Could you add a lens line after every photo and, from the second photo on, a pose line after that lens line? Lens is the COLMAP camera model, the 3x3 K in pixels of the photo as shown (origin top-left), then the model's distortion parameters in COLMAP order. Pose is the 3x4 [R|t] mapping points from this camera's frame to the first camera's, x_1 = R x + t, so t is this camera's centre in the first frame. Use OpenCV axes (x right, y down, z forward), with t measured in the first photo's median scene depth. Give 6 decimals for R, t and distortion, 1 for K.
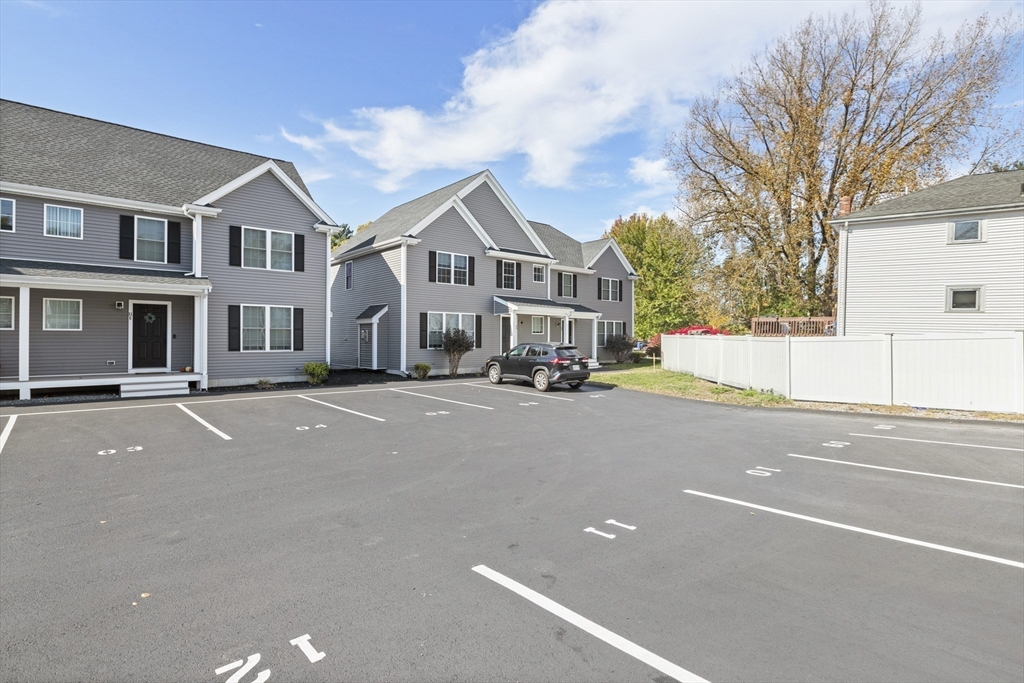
lens RADIAL K [[476.2, 0, 520.0], [0, 476.2, 336.1], [0, 0, 1]] dist [-0.019462, 0.001285]
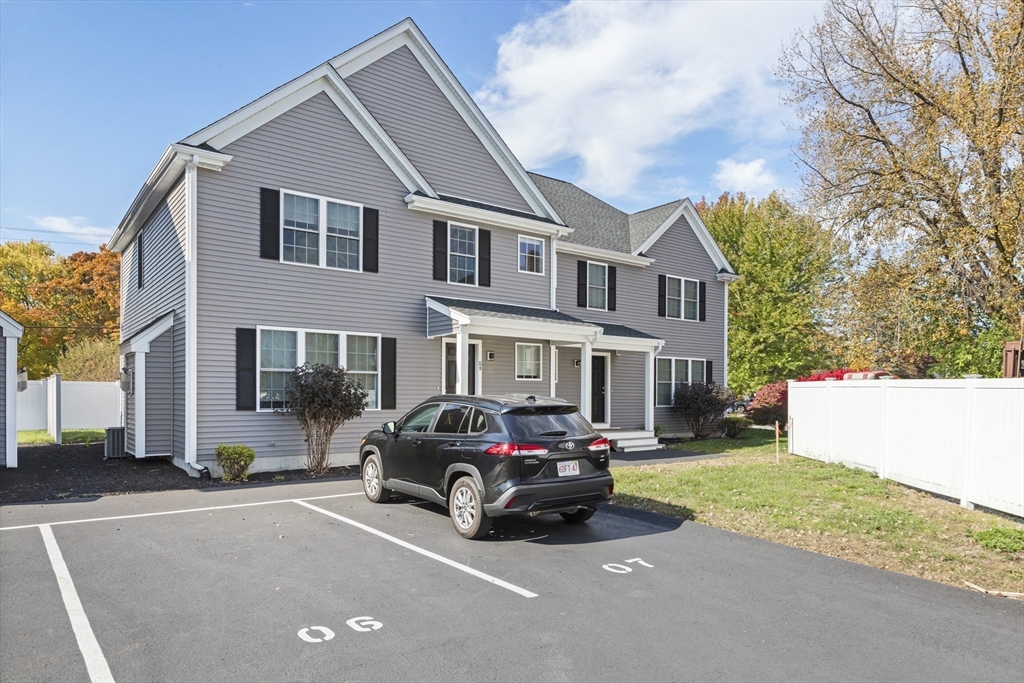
lens RADIAL K [[641.1, 0, 527.3], [0, 641.1, 403.0], [0, 0, 1]] dist [0.002570, 0.000837]
pose [[0.998408, 0.000542, -0.056395, 0.077145], [0.000382, 0.999866, 0.016375, 0.008558], [0.056397, -0.016370, 0.998274, 0.370228]]
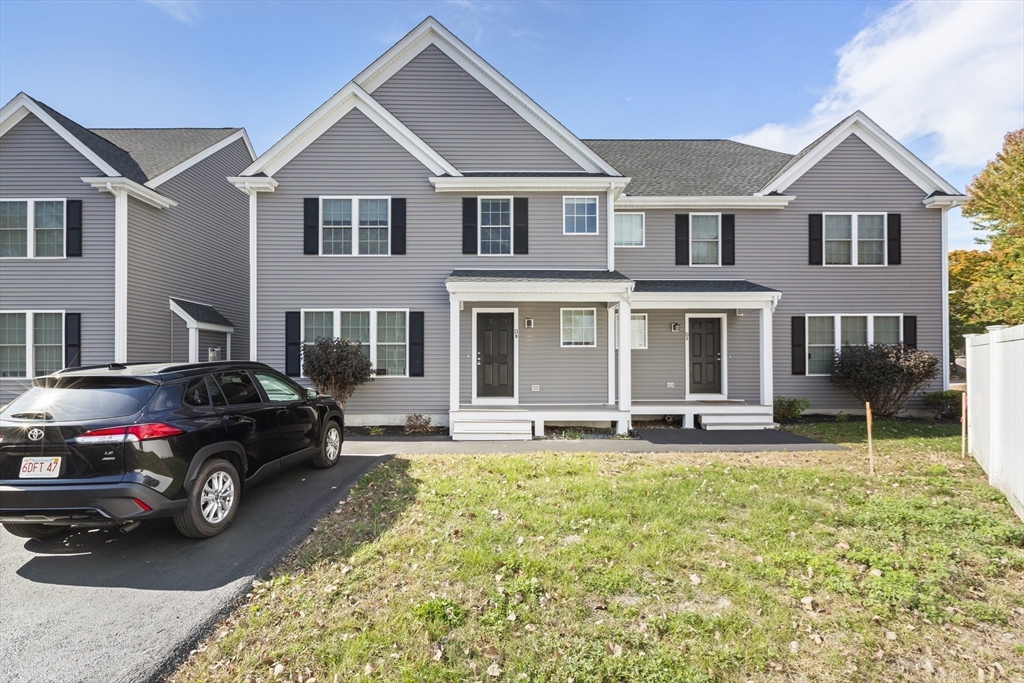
lens RADIAL K [[466.2, 0, 522.2], [0, 466.2, 361.8], [0, 0, 1]] dist [0.001682, 0.001572]
pose [[0.764633, -0.008806, -0.644406, 0.303485], [0.008816, 0.999956, -0.003204, 0.011520], [0.644406, -0.003232, 0.764677, 0.660181]]
